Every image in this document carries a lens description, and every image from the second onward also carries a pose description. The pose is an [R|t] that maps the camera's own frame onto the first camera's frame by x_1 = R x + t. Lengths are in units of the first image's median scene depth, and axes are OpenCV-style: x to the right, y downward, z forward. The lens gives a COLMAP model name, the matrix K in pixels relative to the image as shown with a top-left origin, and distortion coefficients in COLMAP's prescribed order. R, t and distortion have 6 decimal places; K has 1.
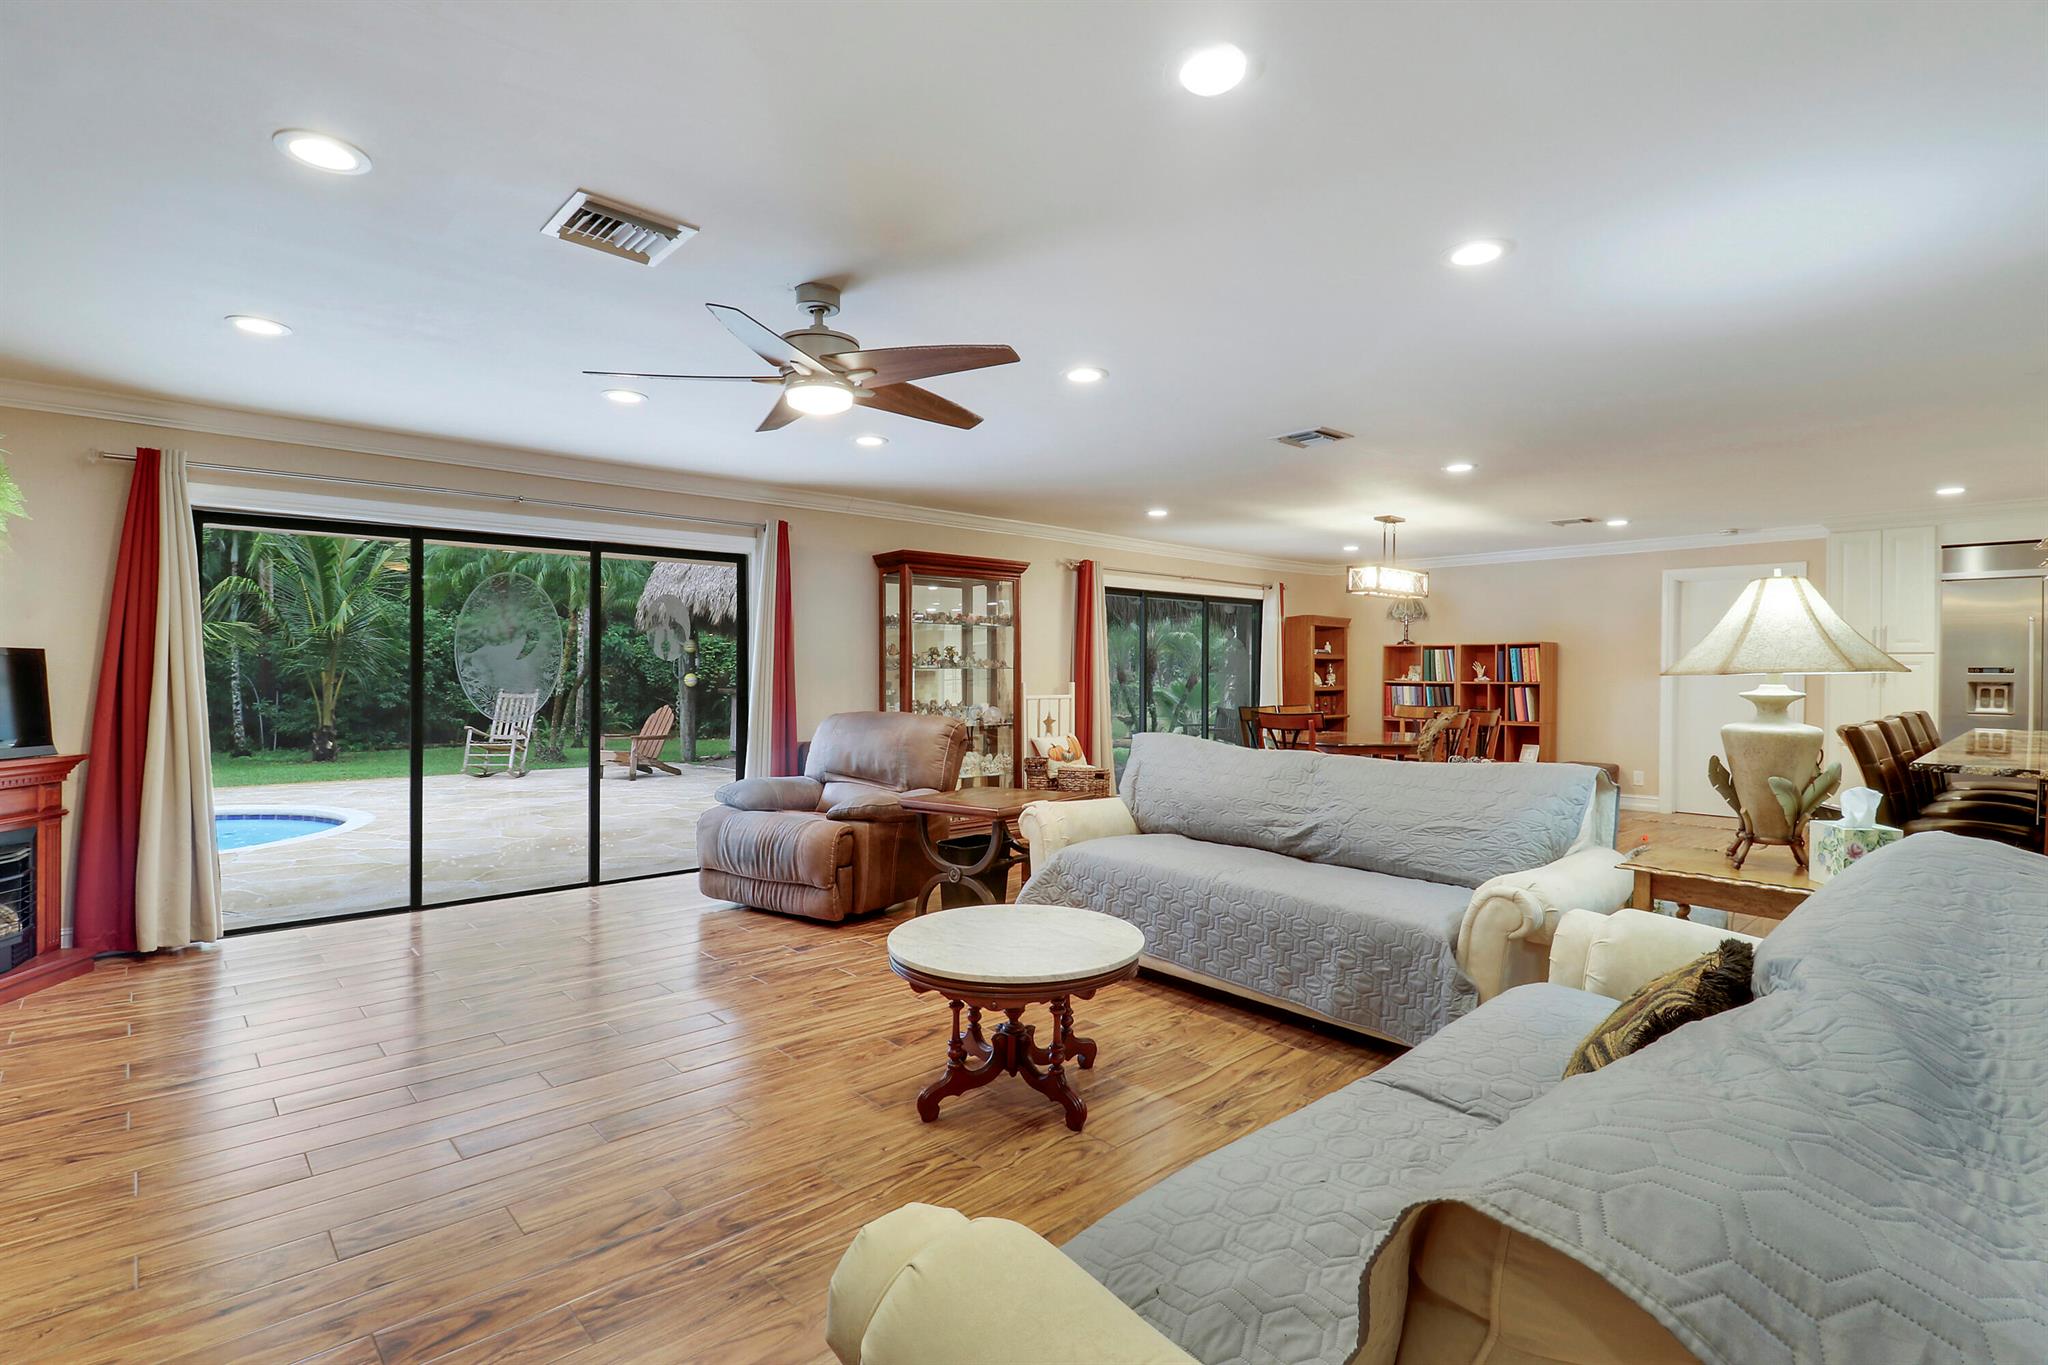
lens RADIAL K [[957.6, 0, 1043.2], [0, 957.6, 667.0], [0, 0, 1]] dist [-0.001722, -0.006625]
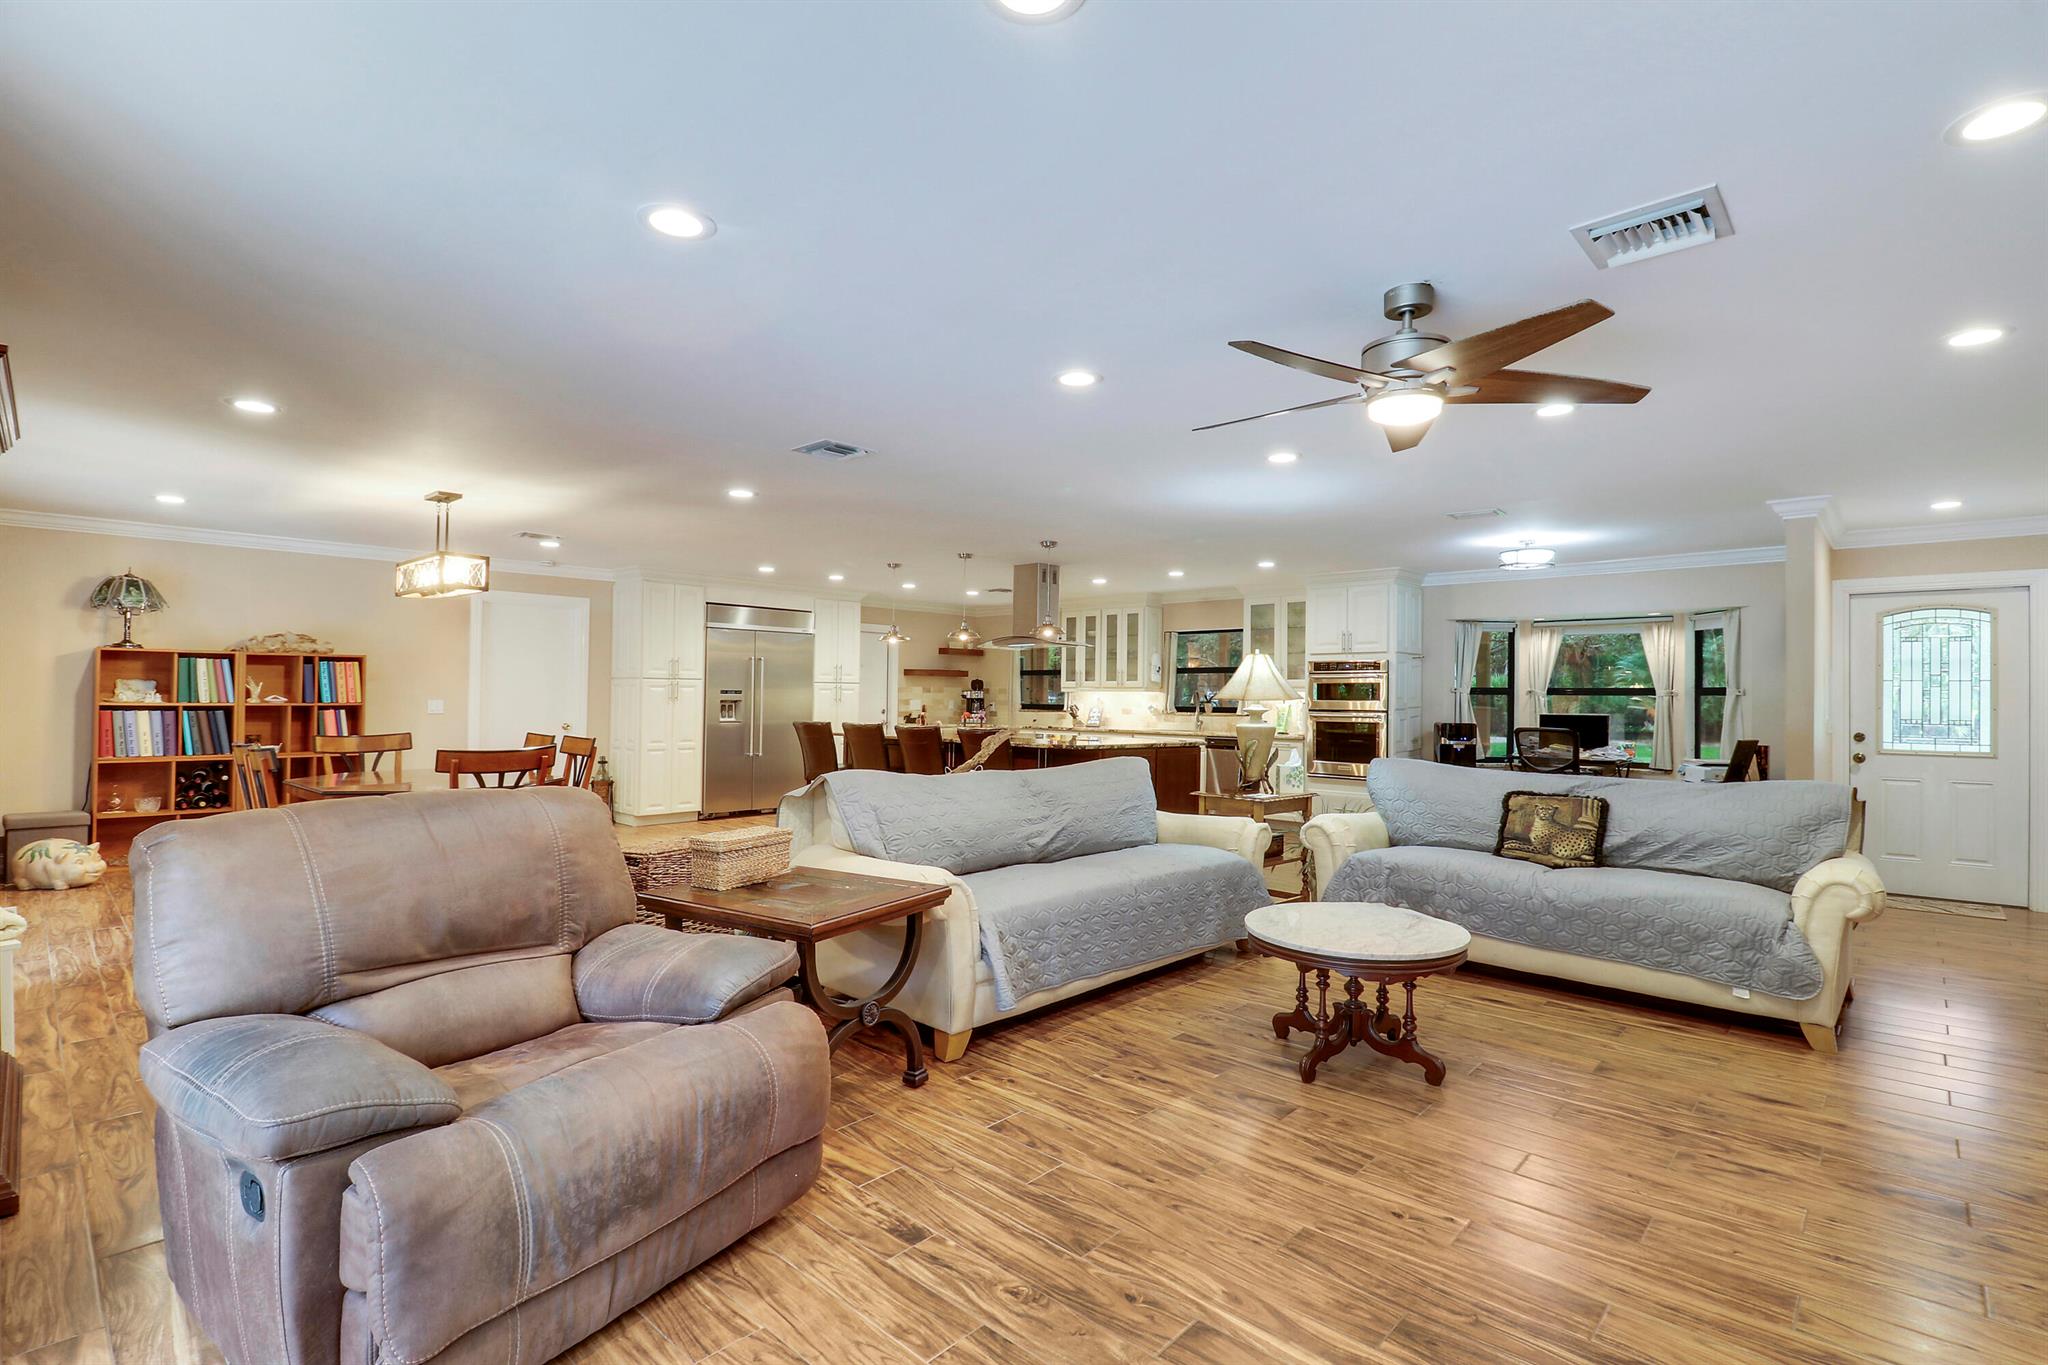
lens RADIAL K [[957.6, 0, 1050.0], [0, 957.6, 684.8], [0, 0, 1]] dist [-0.001722, -0.006625]
pose [[-0.080470, 0.007592, 0.996728, -0.484763], [-0.012722, 0.999882, -0.008643, -0.000657], [-0.996676, -0.013376, -0.080363, 0.605352]]
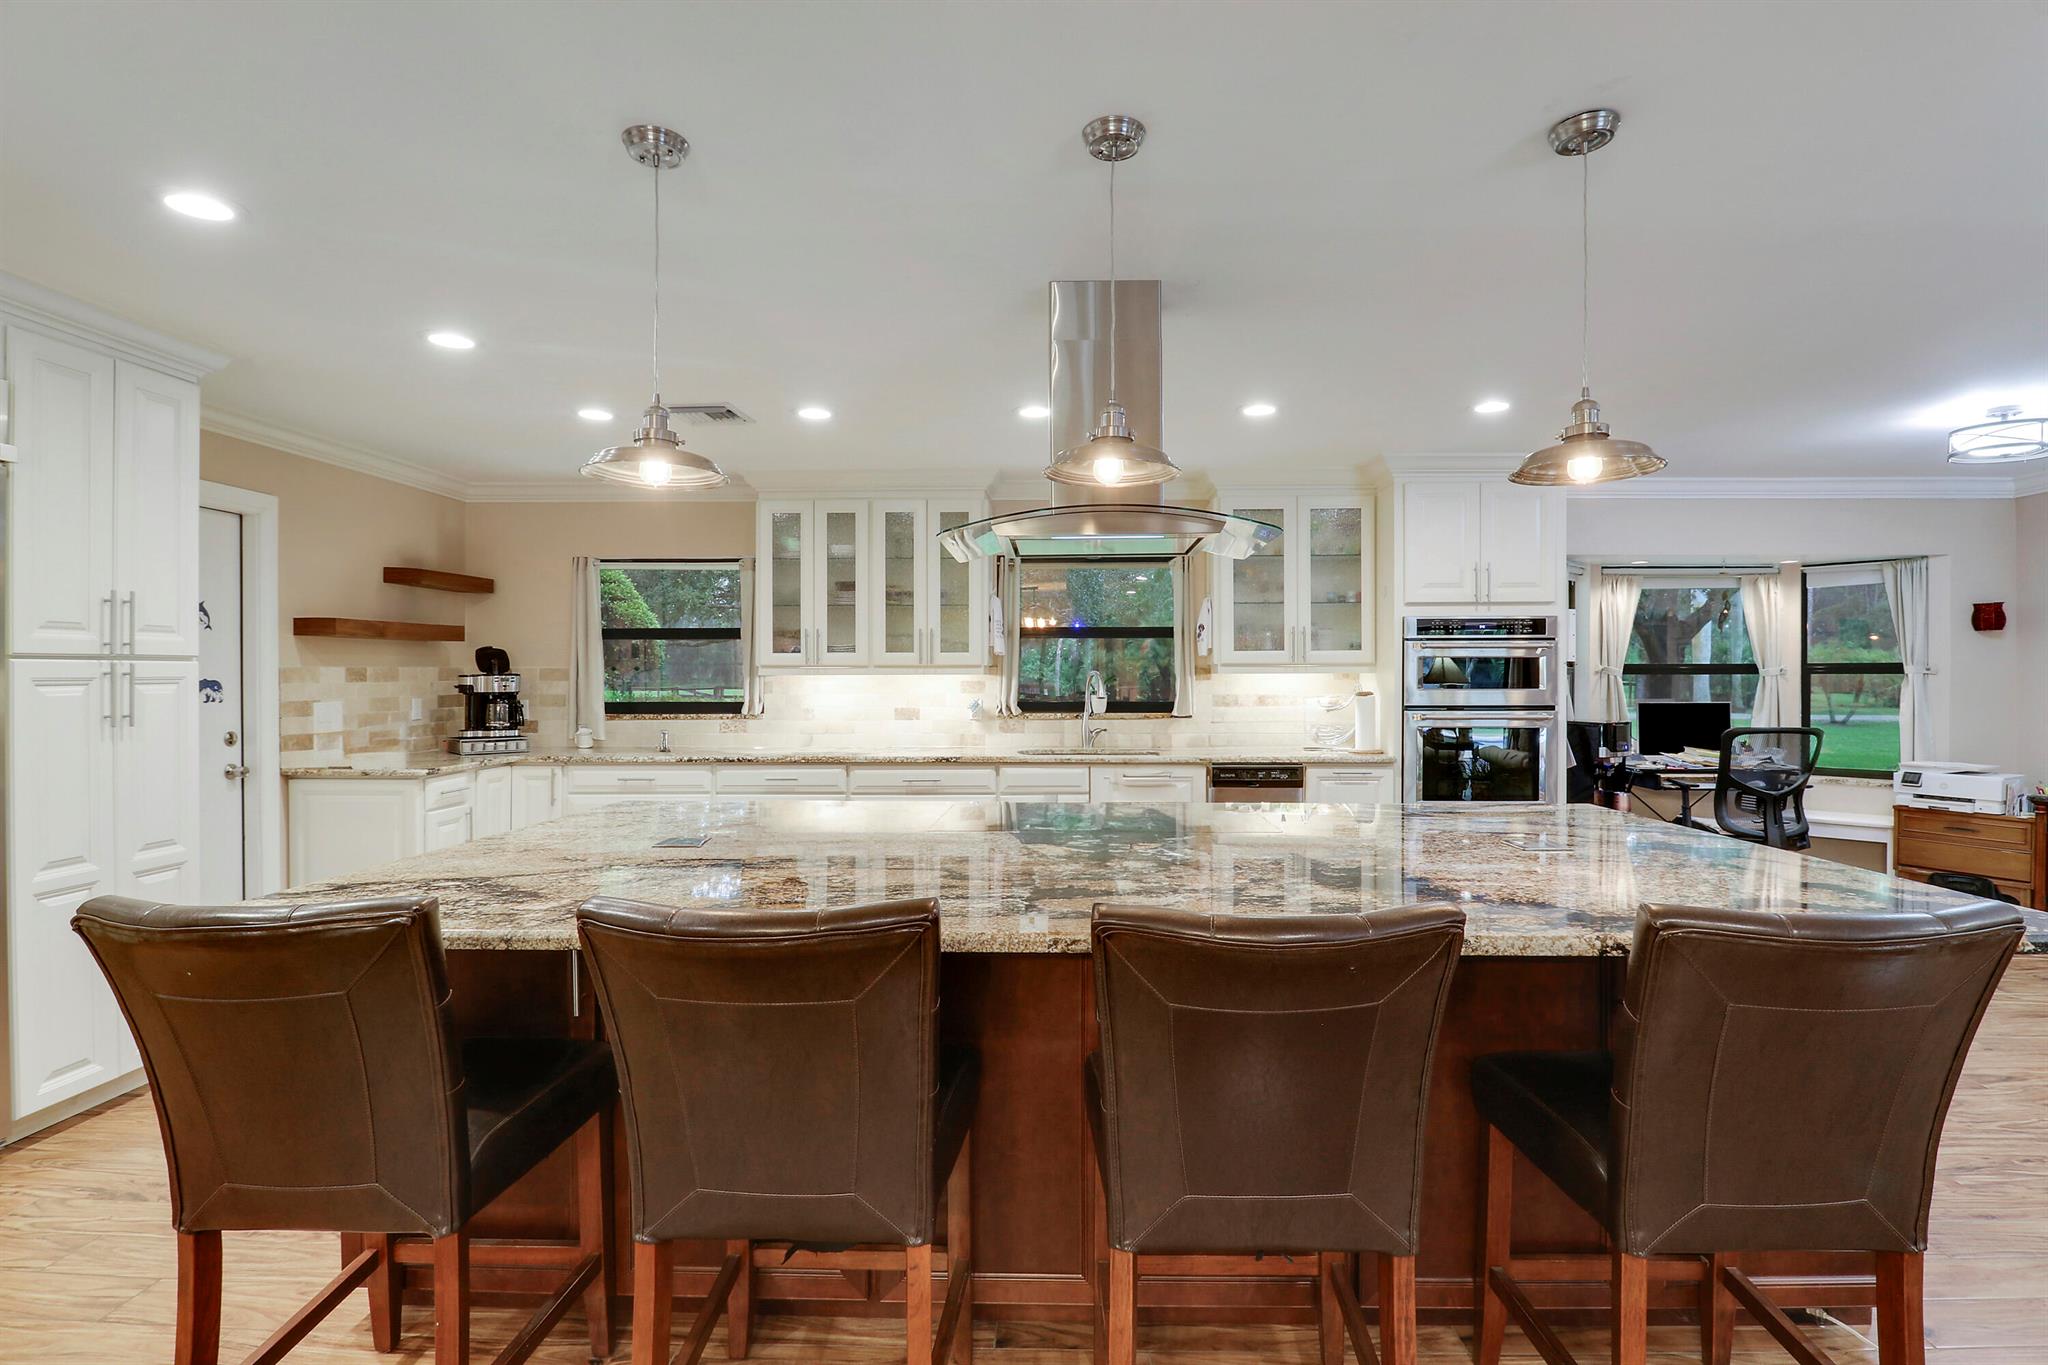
lens RADIAL K [[957.6, 0, 1054.5], [0, 957.6, 672.1], [0, 0, 1]] dist [-0.001722, -0.006625]
pose [[-0.712655, -0.005529, 0.701493, 0.495146], [-0.004496, 0.999984, 0.003314, -0.009665], [-0.701501, -0.000792, -0.712668, 0.830831]]
